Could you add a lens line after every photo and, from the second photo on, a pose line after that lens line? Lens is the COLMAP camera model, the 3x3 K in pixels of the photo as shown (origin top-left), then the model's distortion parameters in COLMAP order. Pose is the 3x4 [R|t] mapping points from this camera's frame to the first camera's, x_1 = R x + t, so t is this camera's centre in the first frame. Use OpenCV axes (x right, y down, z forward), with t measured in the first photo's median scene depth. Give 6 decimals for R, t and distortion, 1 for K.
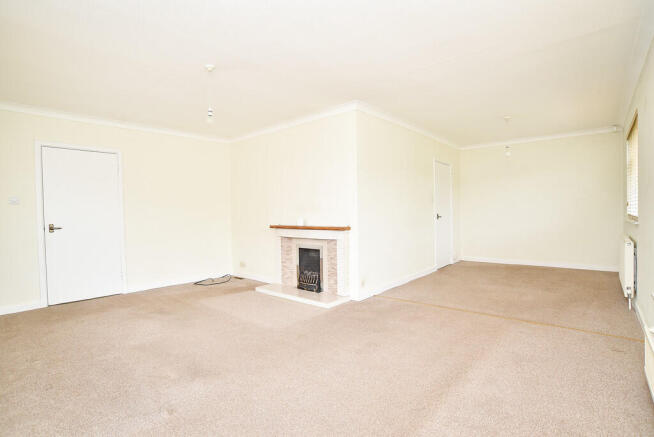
lens RADIAL K [[346.3, 0, 327.0], [0, 346.3, 218.5], [0, 0, 1]] dist [0.001536, 0.000775]
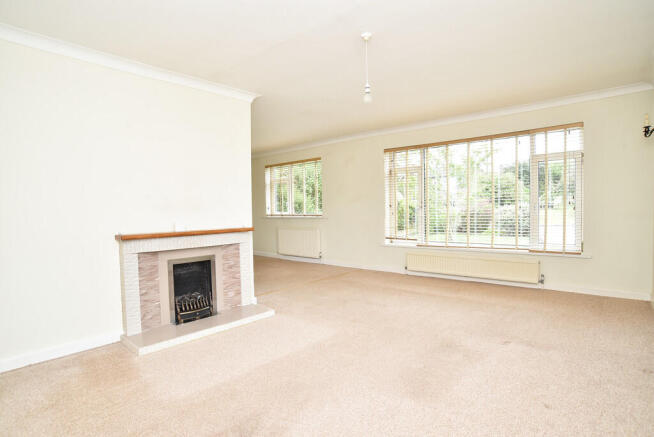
lens RADIAL K [[346.3, 0, 327.0], [0, 346.3, 218.5], [0, 0, 1]] dist [0.001536, 0.000775]
pose [[0.007408, 0.000904, 0.999972, -0.757601], [0.048469, 0.998824, -0.001262, 0.009812], [-0.998797, 0.048477, 0.007356, 0.691988]]
